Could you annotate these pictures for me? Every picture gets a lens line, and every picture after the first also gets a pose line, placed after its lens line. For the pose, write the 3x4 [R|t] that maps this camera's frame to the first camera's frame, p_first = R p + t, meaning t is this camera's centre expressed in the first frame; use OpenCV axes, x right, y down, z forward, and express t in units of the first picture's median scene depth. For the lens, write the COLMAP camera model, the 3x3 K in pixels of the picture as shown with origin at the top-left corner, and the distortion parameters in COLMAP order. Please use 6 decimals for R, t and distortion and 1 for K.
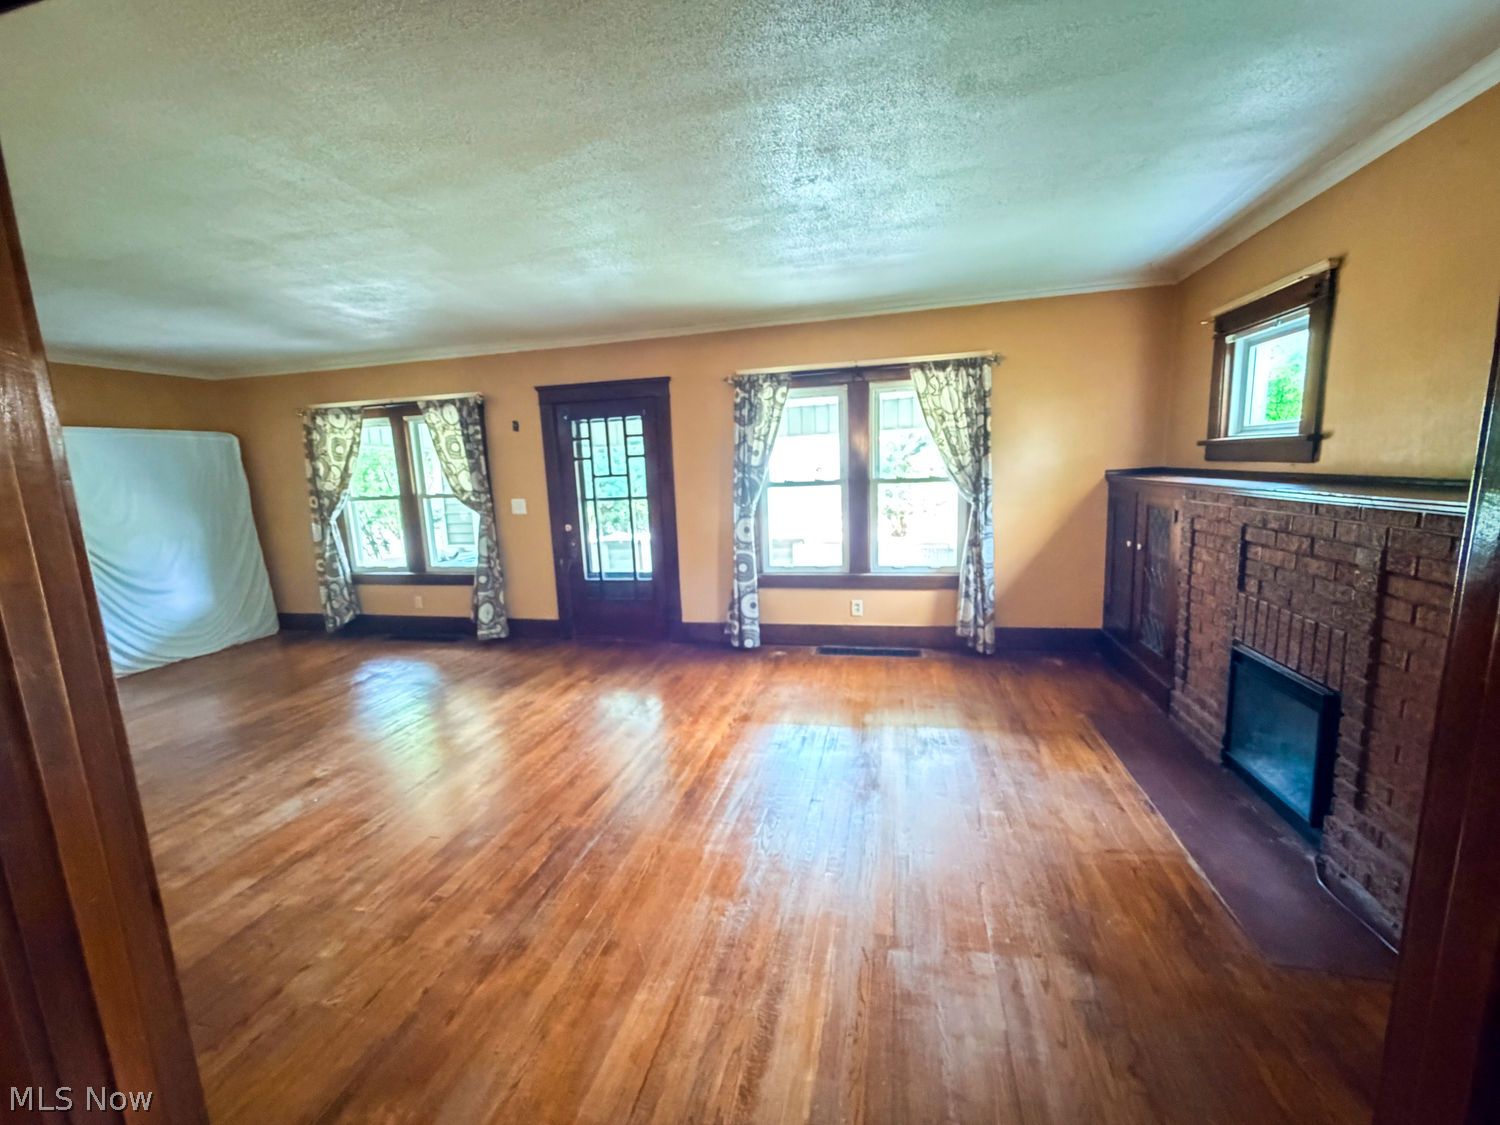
lens RADIAL K [[597.7, 0, 745.3], [0, 597.7, 562.7], [0, 0, 1]] dist [0.000401, -0.000111]
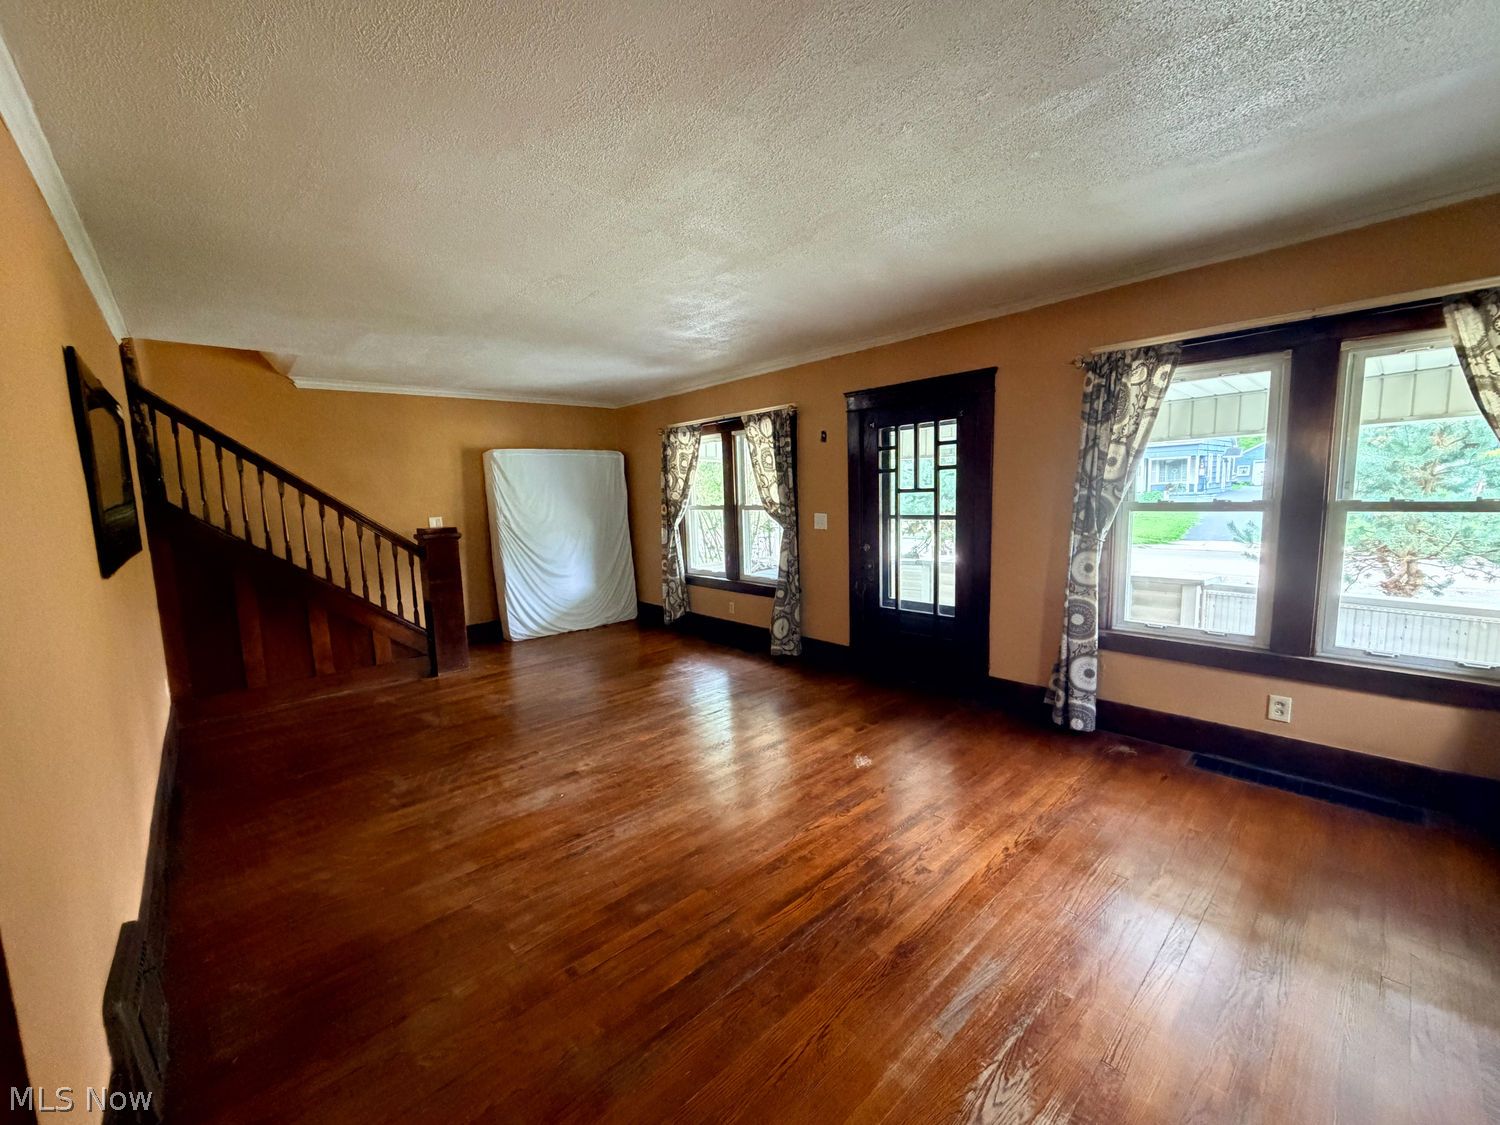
lens RADIAL K [[597.7, 0, 745.3], [0, 597.7, 562.7], [0, 0, 1]] dist [0.000401, -0.000111]
pose [[0.828836, 0.081003, -0.553597, 0.053249], [-0.091530, 0.995765, 0.008665, -0.027017], [0.551954, 0.043489, 0.832740, 0.154790]]
